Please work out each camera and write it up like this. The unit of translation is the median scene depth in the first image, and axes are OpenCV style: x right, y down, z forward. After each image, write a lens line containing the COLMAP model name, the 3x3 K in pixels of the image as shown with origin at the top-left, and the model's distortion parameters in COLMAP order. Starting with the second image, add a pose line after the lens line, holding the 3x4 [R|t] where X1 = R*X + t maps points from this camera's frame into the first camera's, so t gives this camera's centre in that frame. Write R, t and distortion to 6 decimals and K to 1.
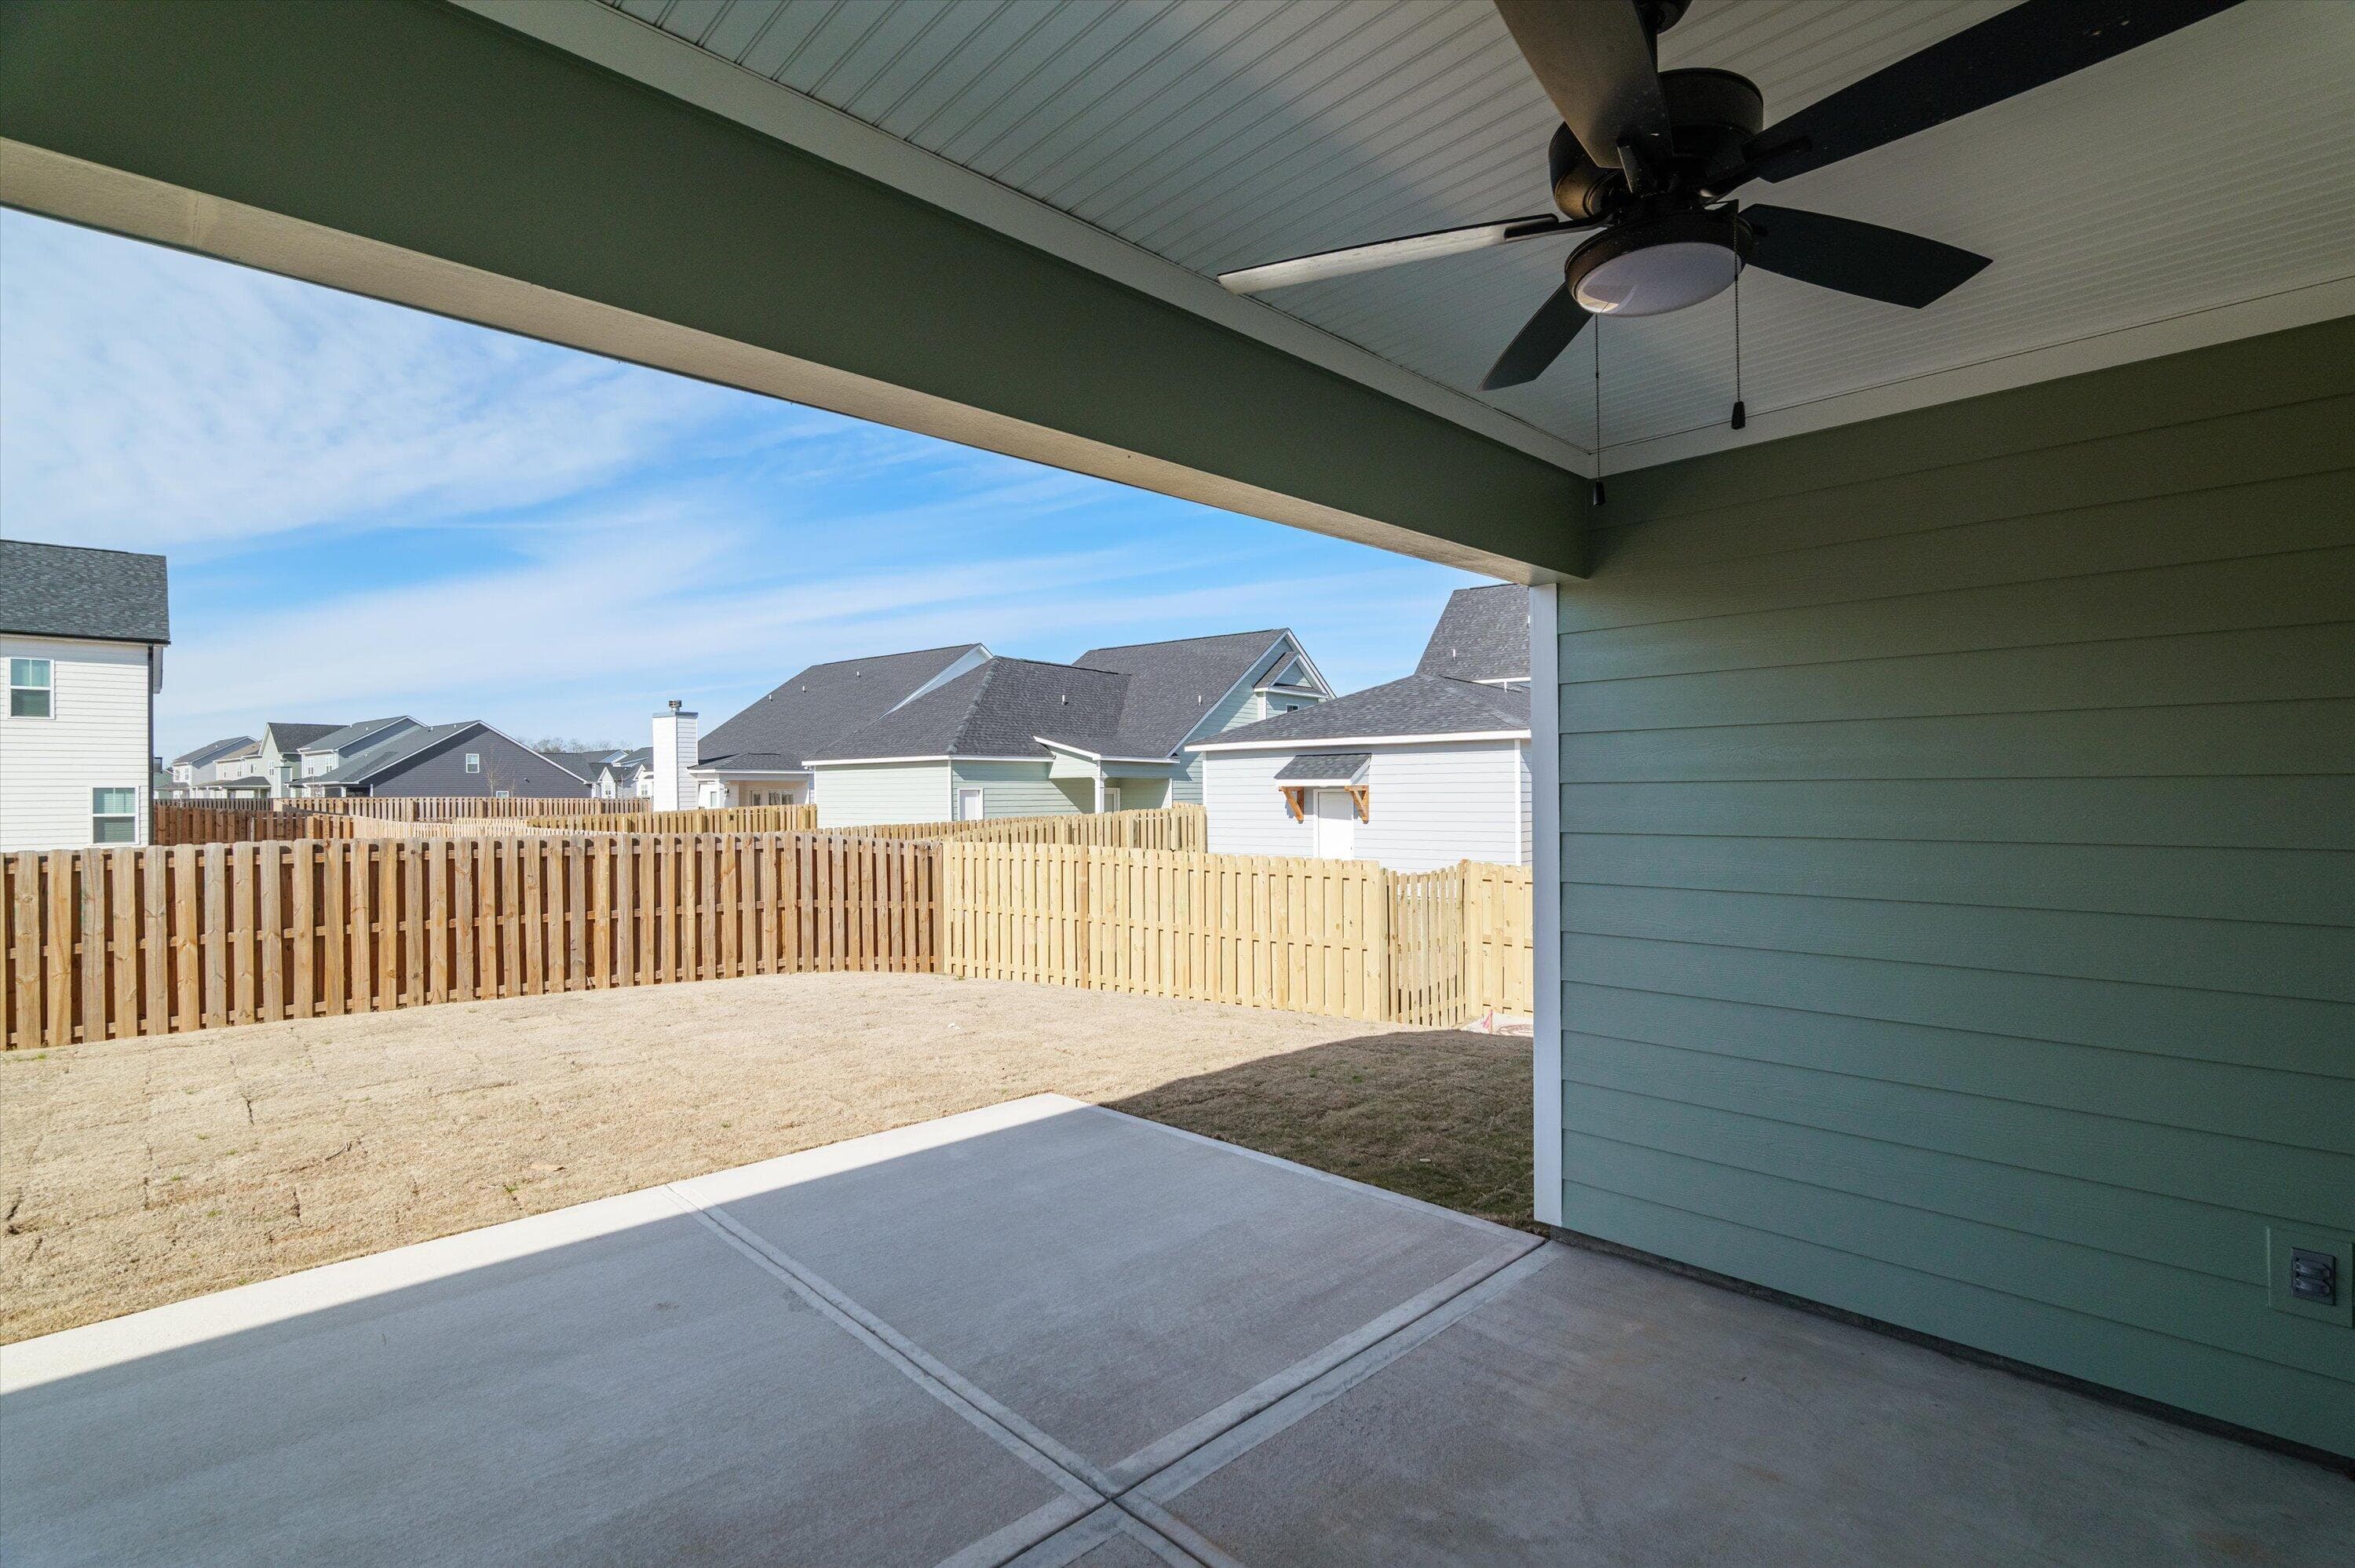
lens RADIAL K [[1139.7, 0, 1244.0], [0, 1139.7, 815.3], [0, 0, 1]] dist [0.013418, 0.001121]
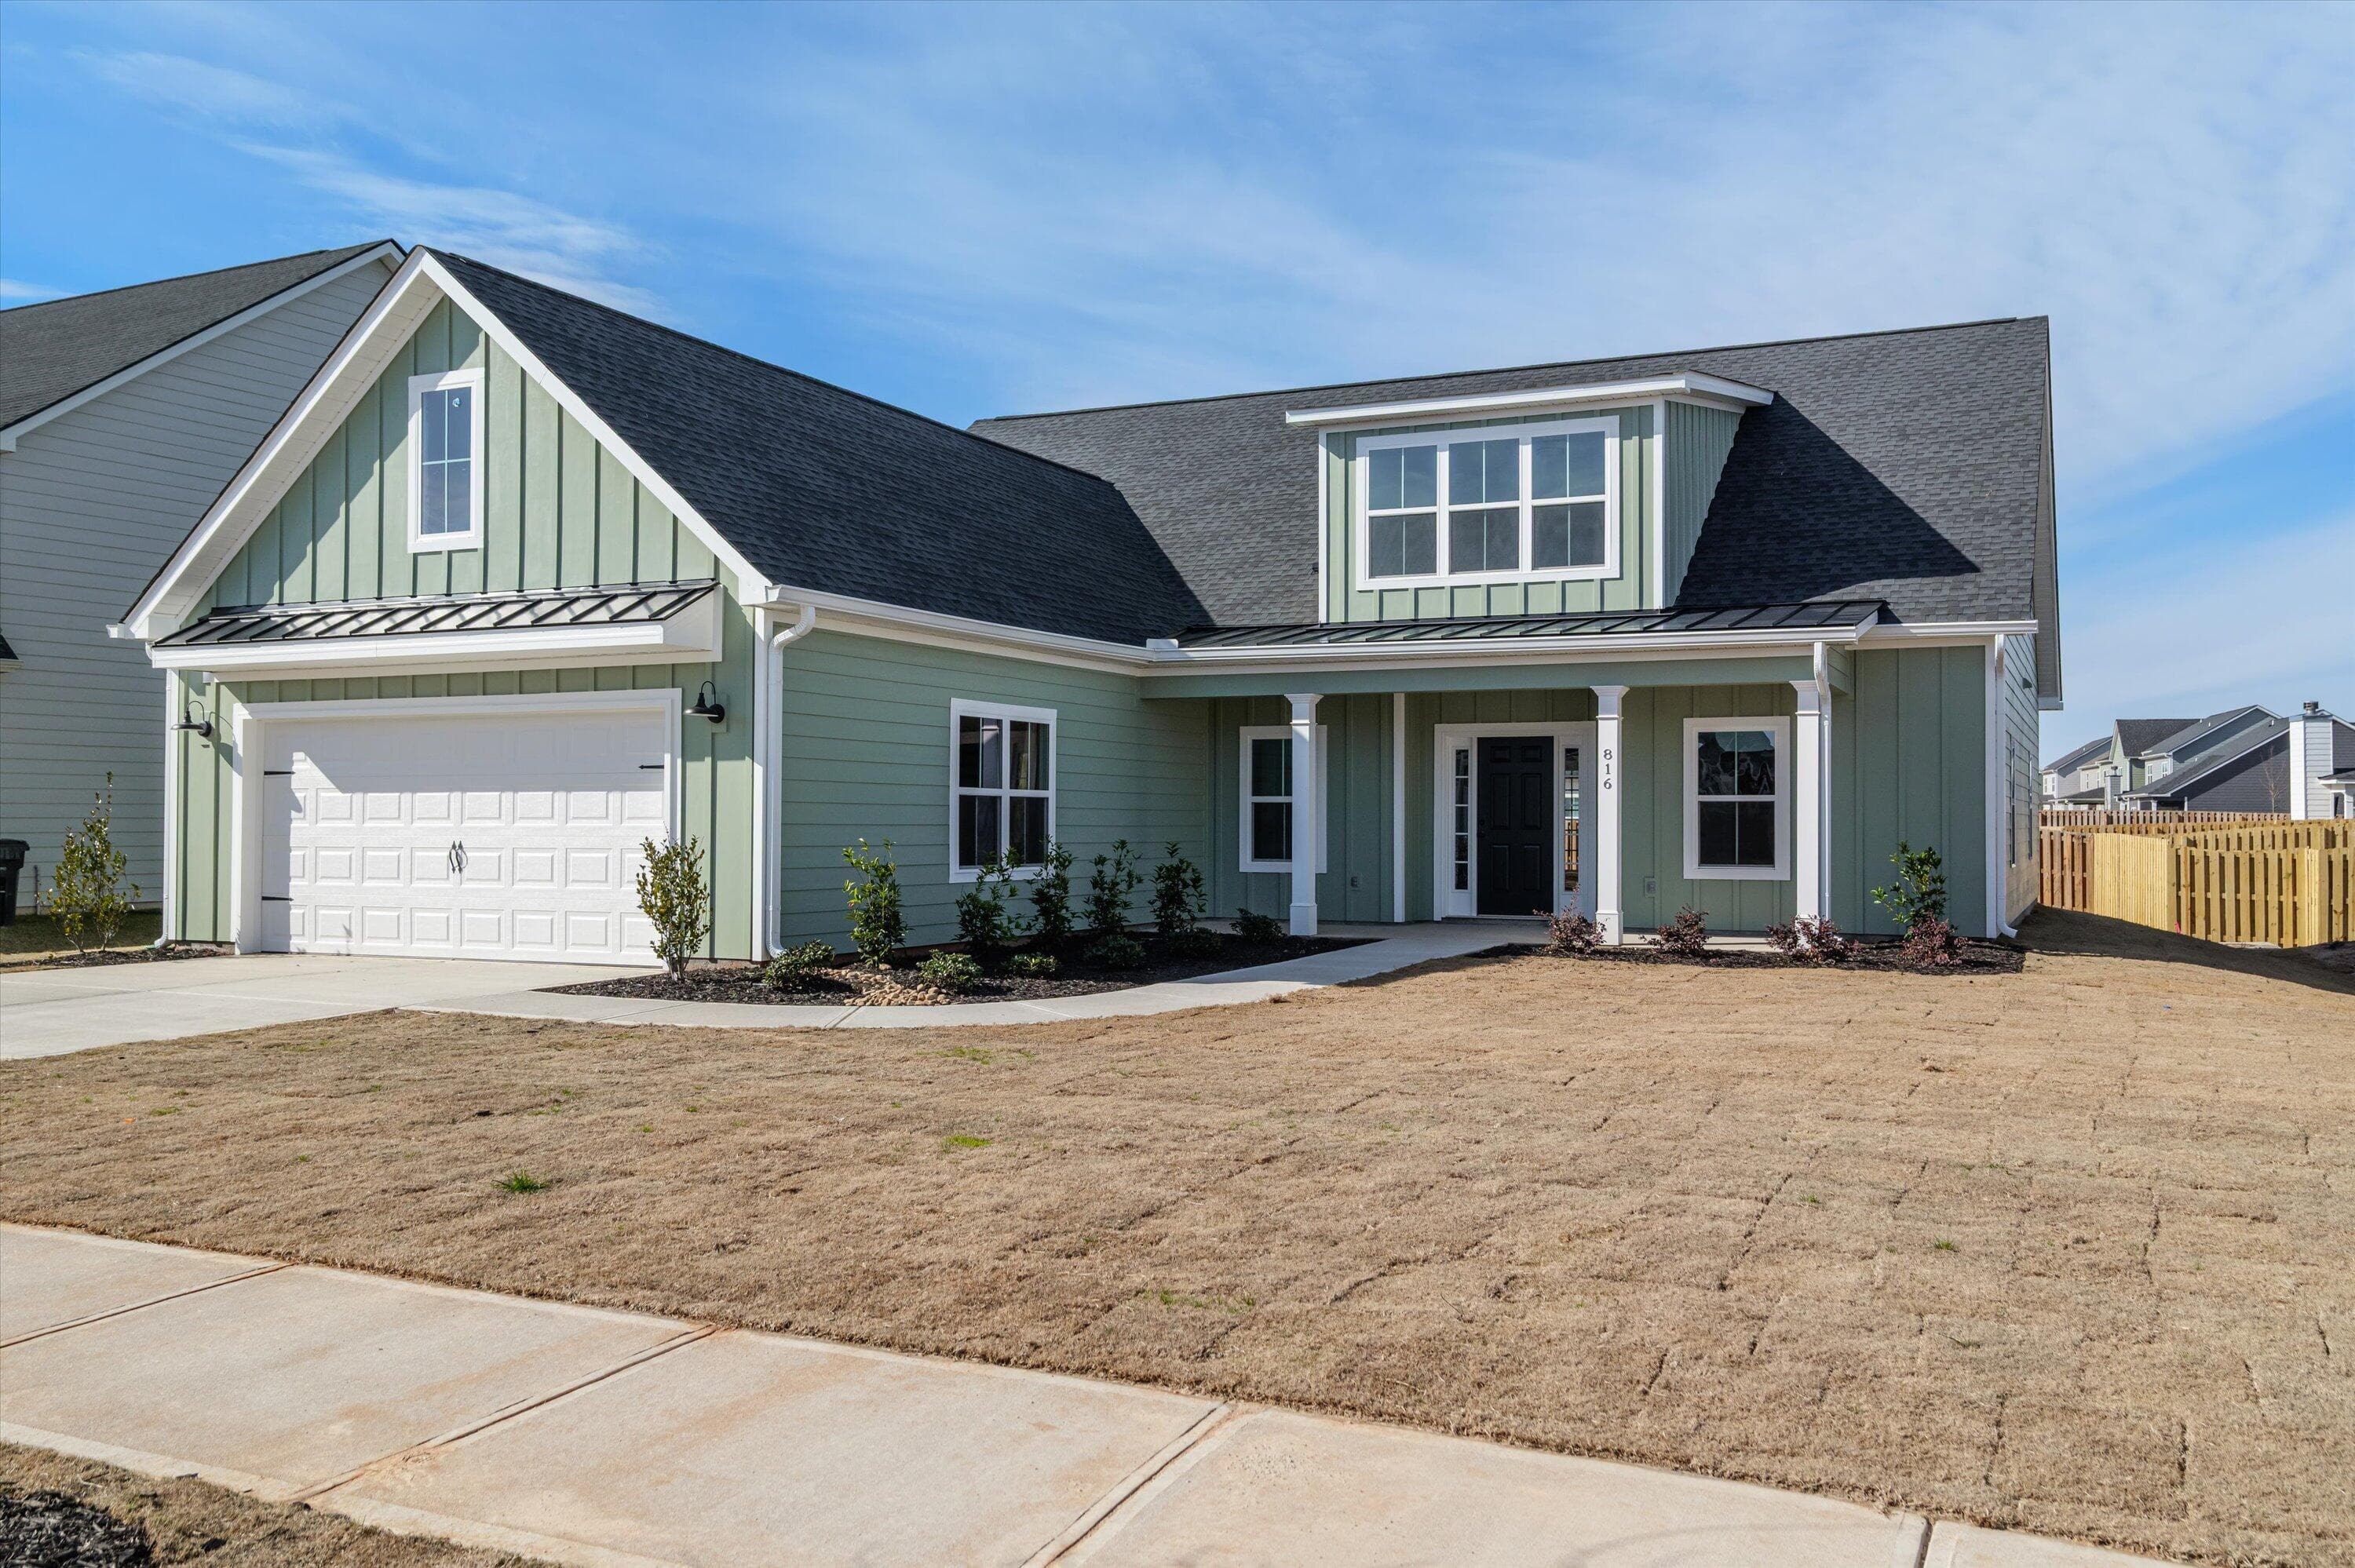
lens RADIAL K [[1957.4, 0, 1181.0], [0, 1957.4, 777.3], [0, 0, 1]] dist [0.003764, 0.029362]
pose [[0.366204, -0.008325, -0.930497, 0.273277], [-0.025761, 0.999486, -0.019080, 0.004843], [0.930178, 0.030957, 0.365802, -0.171215]]
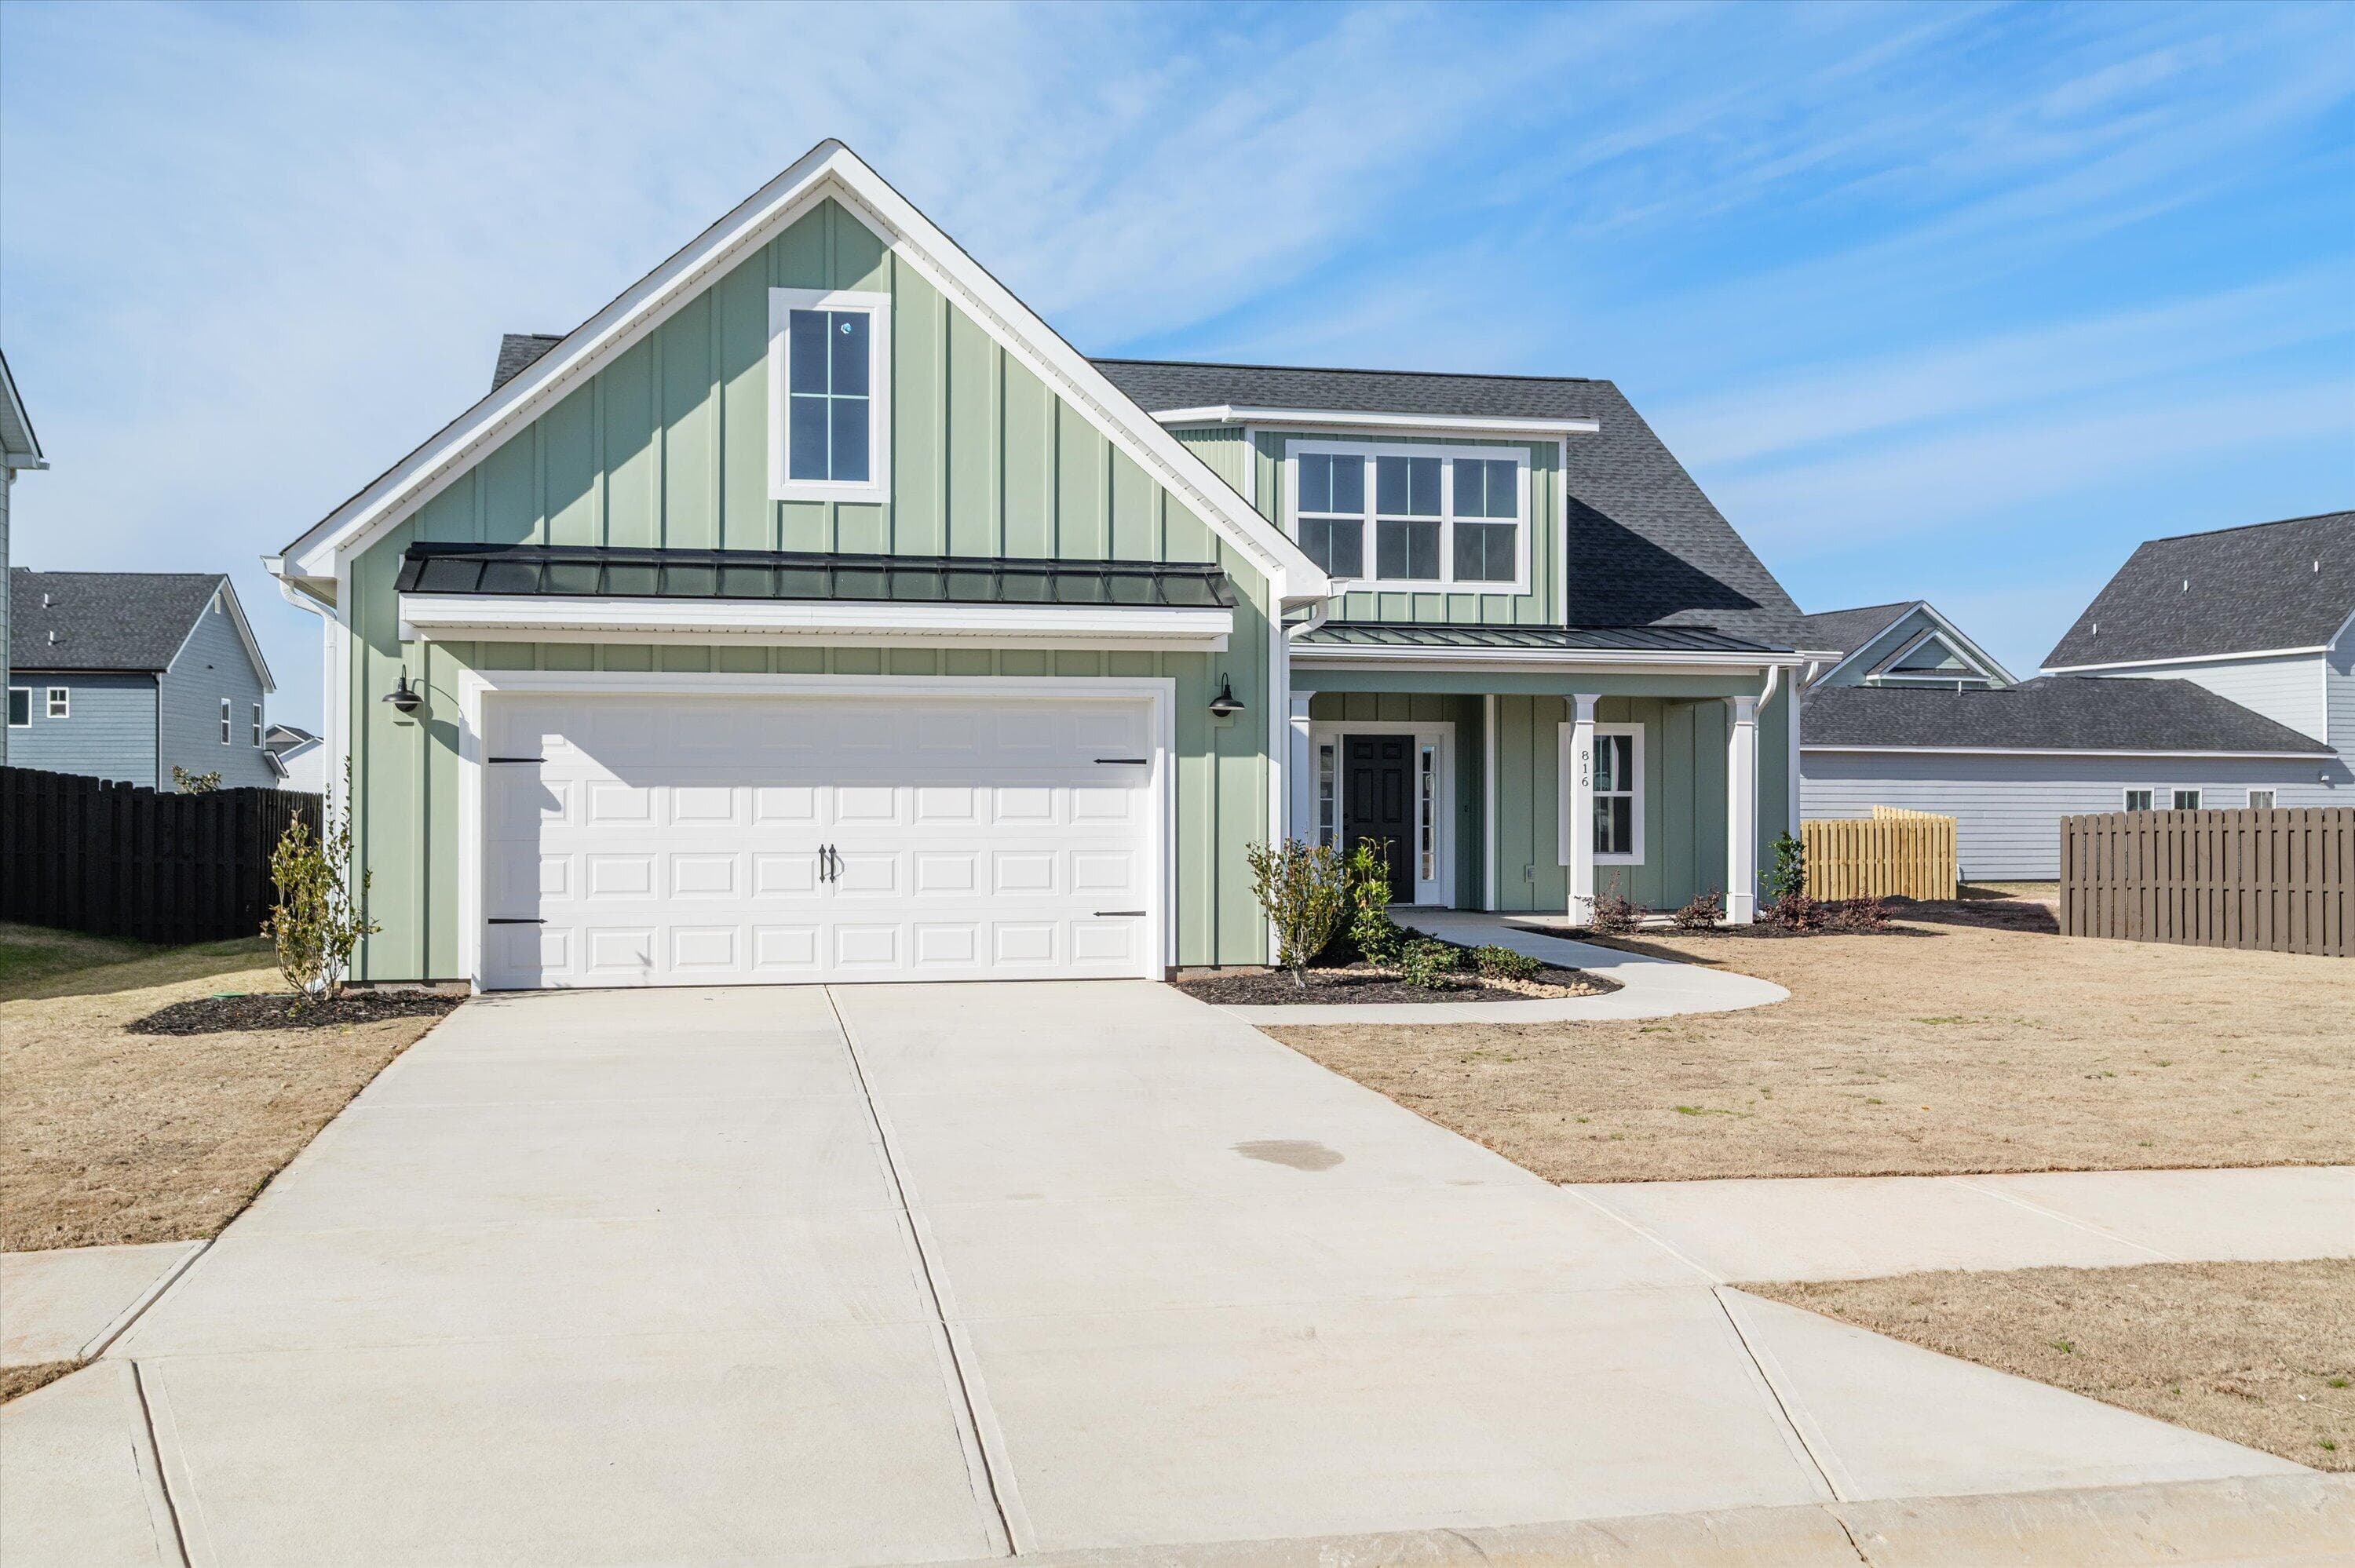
lens RADIAL K [[2149.9, 0, 1161.2], [0, 2149.9, 775.6], [0, 0, 1]] dist [-0.000453, 0.000000]
pose [[0.841211, 0.002881, -0.540700, 0.192441], [-0.020467, 0.999439, -0.026517, 0.007559], [0.540320, 0.033373, 0.840798, -0.295661]]
